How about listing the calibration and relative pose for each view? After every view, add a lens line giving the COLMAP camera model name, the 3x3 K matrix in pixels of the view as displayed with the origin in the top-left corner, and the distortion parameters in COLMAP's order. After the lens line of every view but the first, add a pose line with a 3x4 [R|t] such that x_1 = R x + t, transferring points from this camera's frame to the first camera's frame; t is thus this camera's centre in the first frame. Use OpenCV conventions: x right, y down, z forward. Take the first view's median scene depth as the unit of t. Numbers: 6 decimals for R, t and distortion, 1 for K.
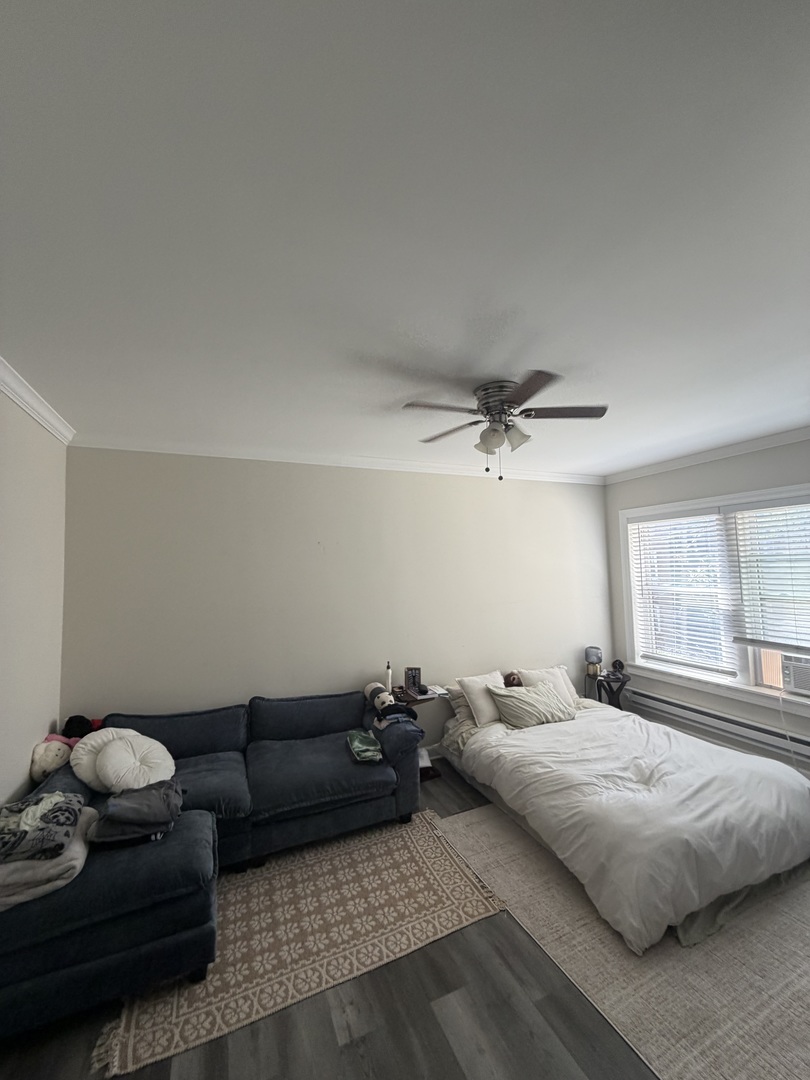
lens RADIAL K [[431.7, 0, 405.2], [0, 431.7, 535.4], [0, 0, 1]] dist [0.002070, -0.000001]
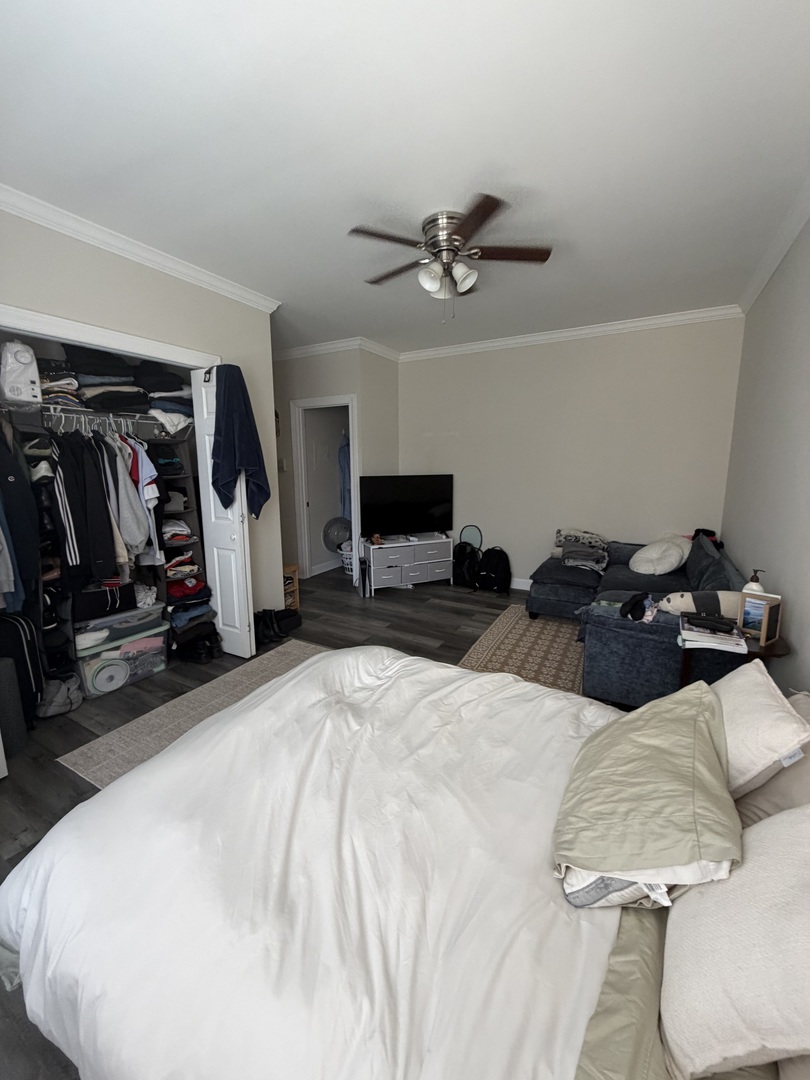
lens RADIAL K [[431.7, 0, 406.7], [0, 431.7, 538.1], [0, 0, 1]] dist [0.002070, -0.000001]
pose [[-0.798634, 0.135530, -0.586357, 0.902586], [0.070211, 0.988641, 0.132885, 0.217851], [0.597707, 0.064958, -0.799079, 1.694527]]
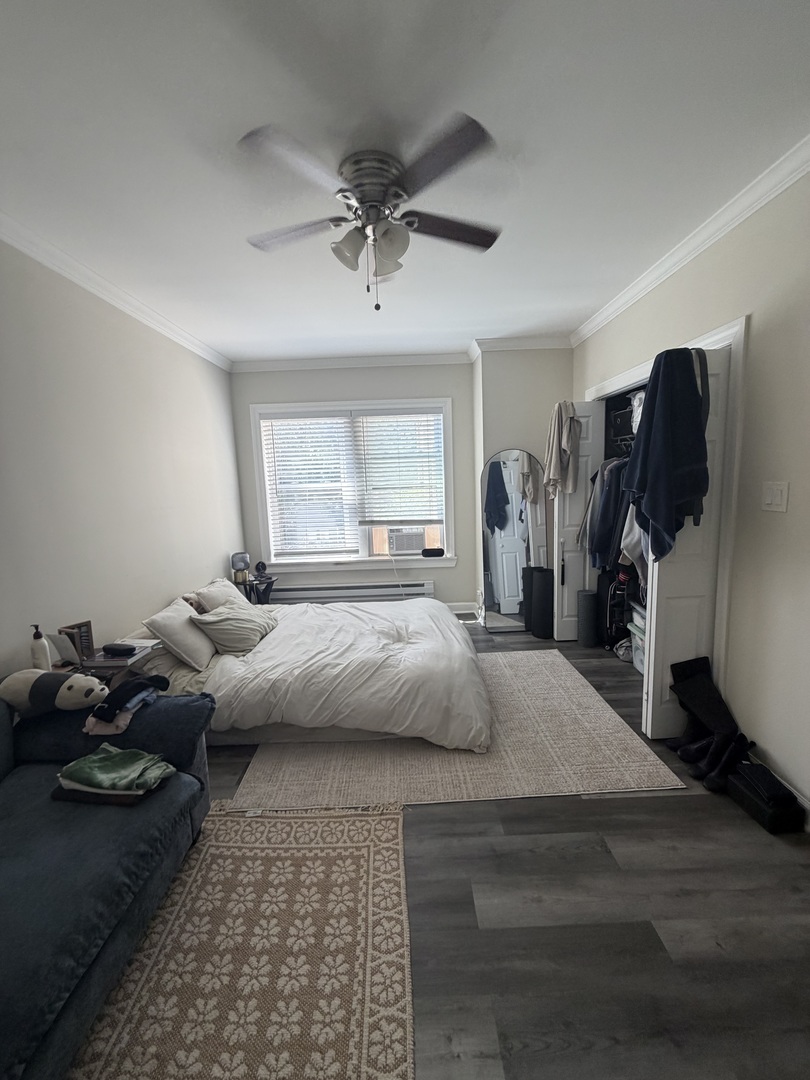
lens RADIAL K [[431.7, 0, 403.3], [0, 431.7, 536.2], [0, 0, 1]] dist [0.002070, -0.000001]
pose [[0.397416, -0.116918, 0.910160, -0.463059], [-0.038092, 0.988893, 0.143665, 0.142914], [-0.916848, -0.091765, 0.388548, 0.599285]]
